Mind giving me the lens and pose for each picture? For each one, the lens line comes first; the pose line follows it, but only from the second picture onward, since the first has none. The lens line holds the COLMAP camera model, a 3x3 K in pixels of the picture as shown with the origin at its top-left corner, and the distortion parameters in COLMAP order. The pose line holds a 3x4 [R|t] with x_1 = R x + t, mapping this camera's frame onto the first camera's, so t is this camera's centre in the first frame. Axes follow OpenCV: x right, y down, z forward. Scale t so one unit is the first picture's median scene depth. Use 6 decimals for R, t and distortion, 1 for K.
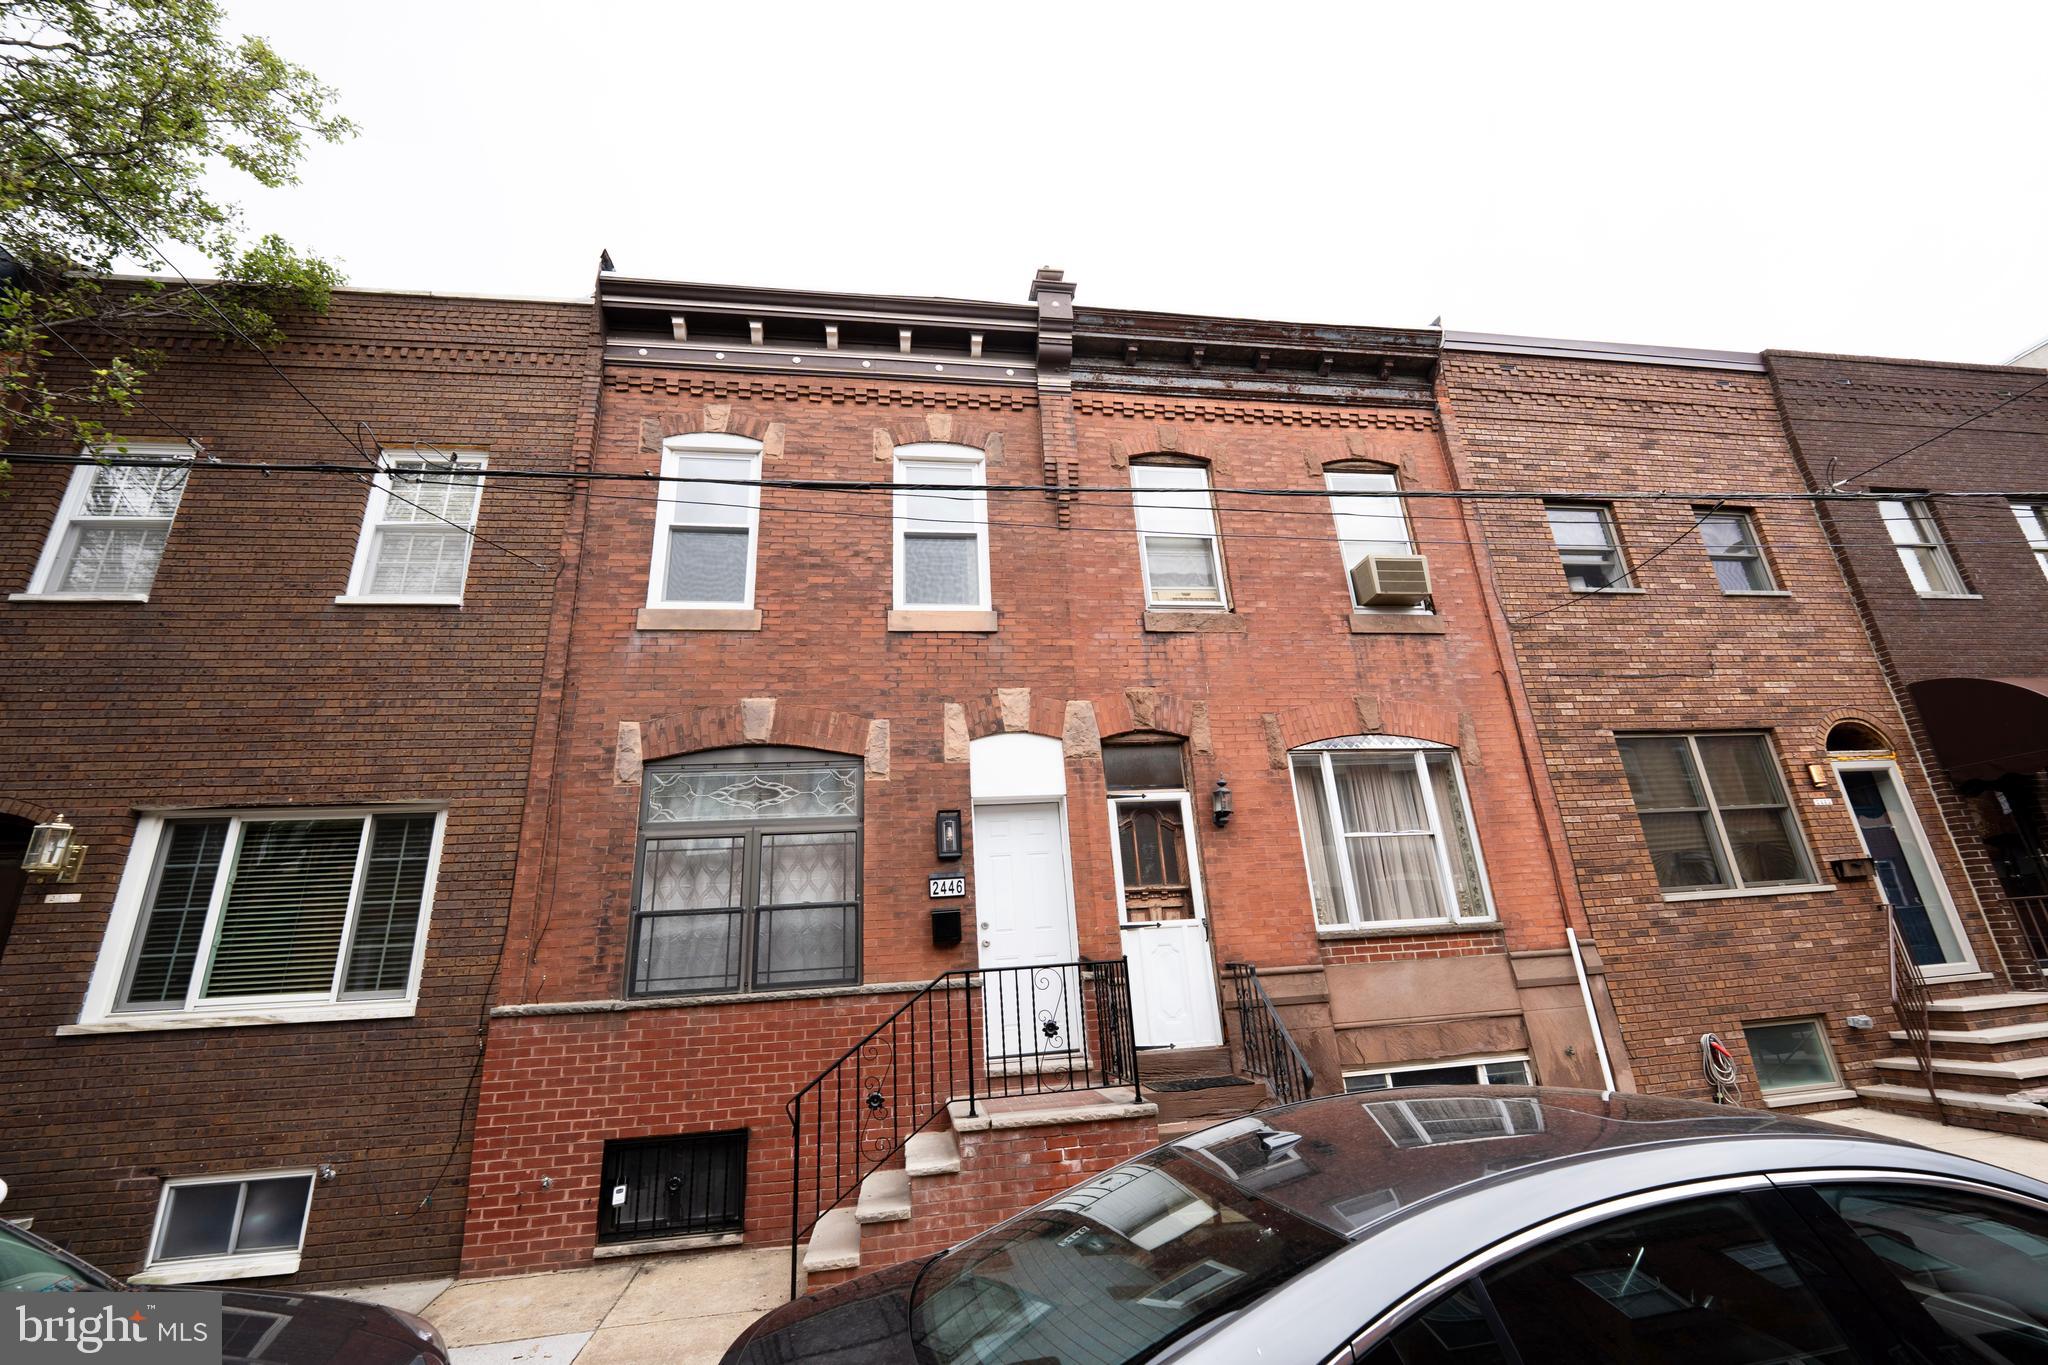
lens RADIAL K [[833.8, 0, 1026.6], [0, 833.8, 687.2], [0, 0, 1]] dist [-0.001594, -0.007868]
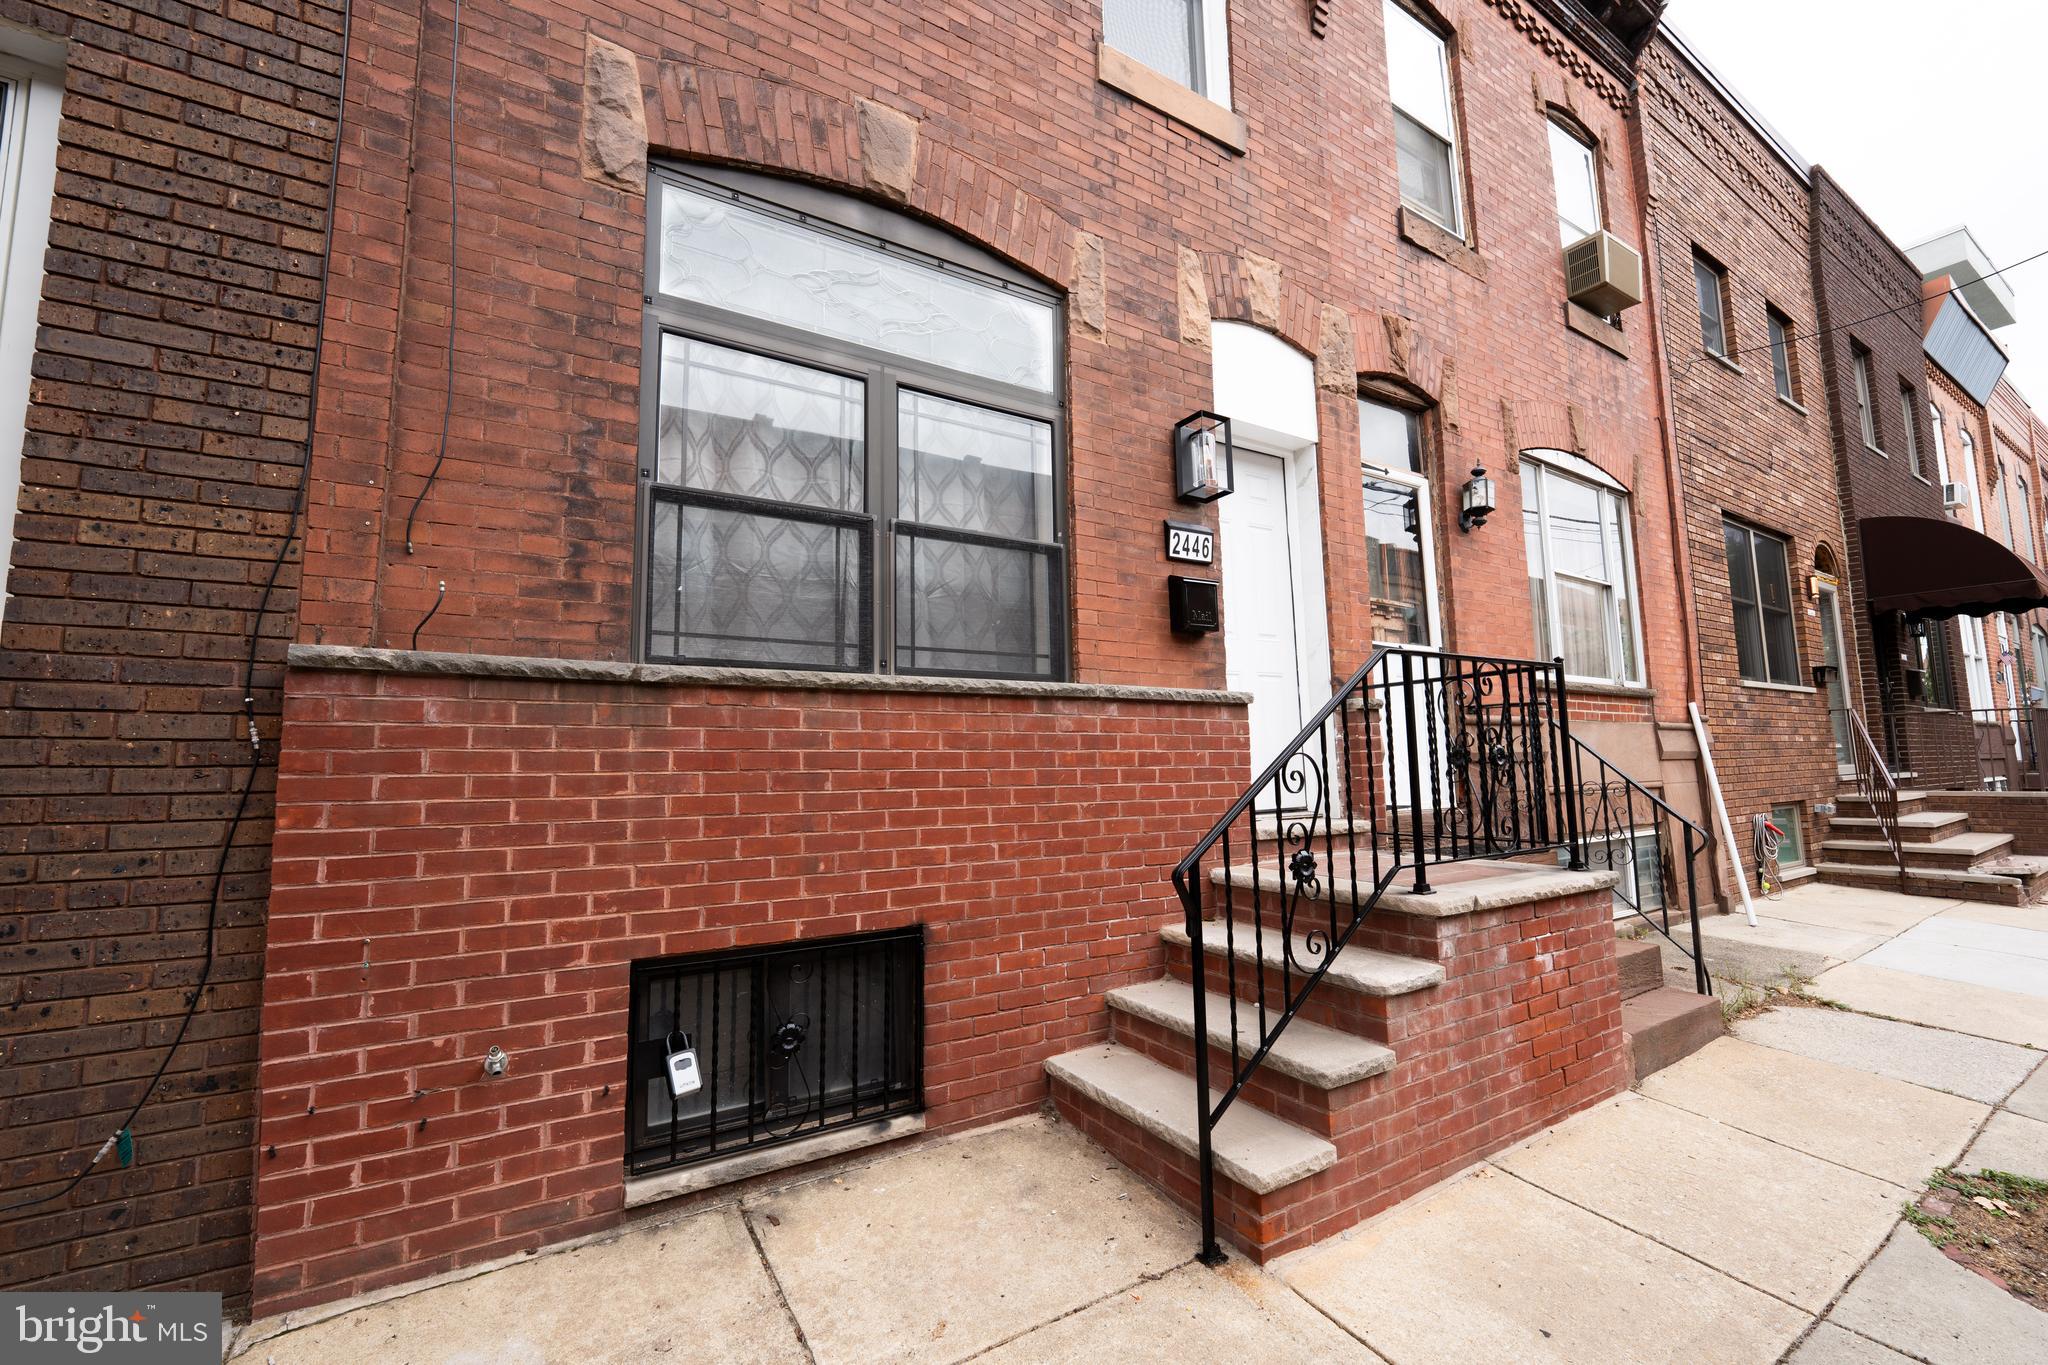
lens RADIAL K [[821.1, 0, 1020.0], [0, 821.1, 691.0], [0, 0, 1]] dist [-0.003290, -0.005960]
pose [[0.919781, 0.080234, 0.384143, -0.473733], [-0.160326, 0.970285, 0.181222, 0.283557], [-0.358188, -0.228273, 0.905313, 0.543661]]
